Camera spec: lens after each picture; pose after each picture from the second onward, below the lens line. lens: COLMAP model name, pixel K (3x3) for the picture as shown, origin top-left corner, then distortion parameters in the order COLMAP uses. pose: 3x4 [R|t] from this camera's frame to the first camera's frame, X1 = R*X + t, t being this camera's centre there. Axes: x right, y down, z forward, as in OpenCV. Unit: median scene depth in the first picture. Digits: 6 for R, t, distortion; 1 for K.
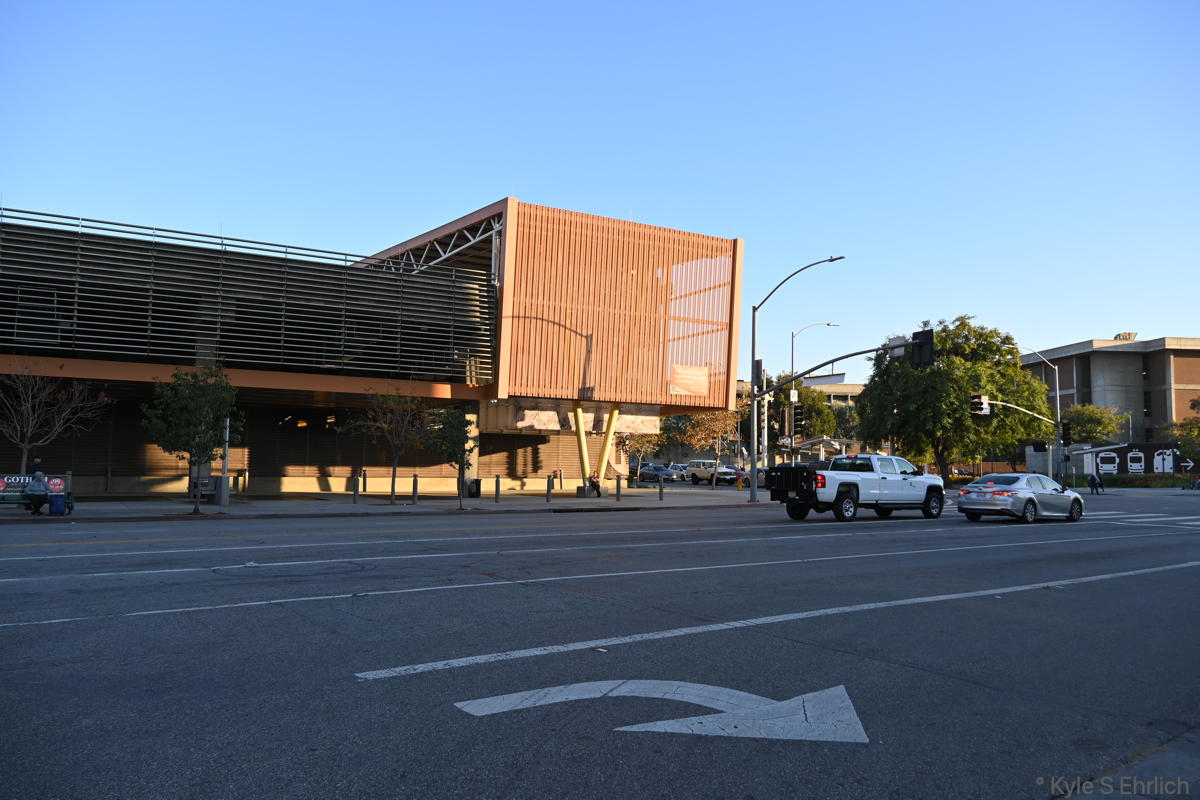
lens RADIAL K [[943.8, 0, 601.5], [0, 943.8, 395.8], [0, 0, 1]] dist [0.000945, 0.000451]
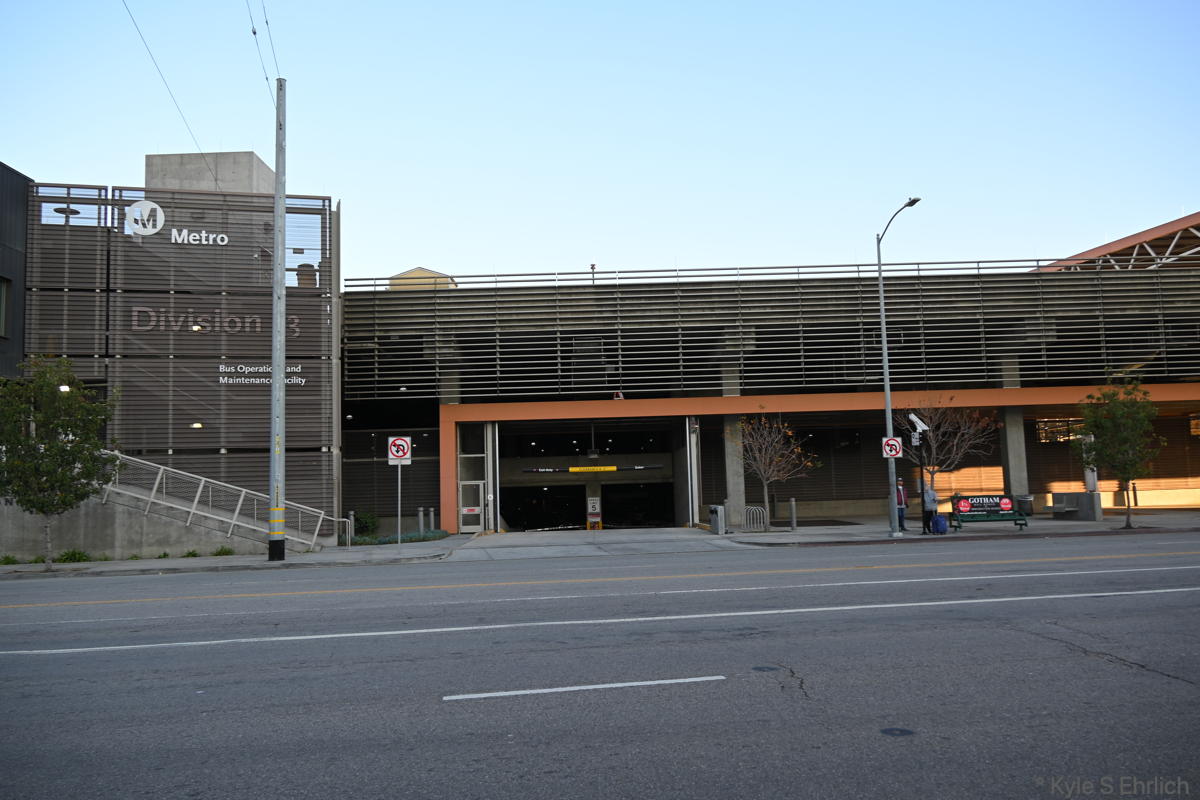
lens RADIAL K [[992.0, 0, 598.9], [0, 992.0, 406.0], [0, 0, 1]] dist [0.007077, 0.004822]
pose [[0.858016, -0.086611, -0.506268, -0.189227], [0.082858, 0.996110, -0.029986, -0.011716], [0.506895, -0.016220, 0.861855, -0.114652]]
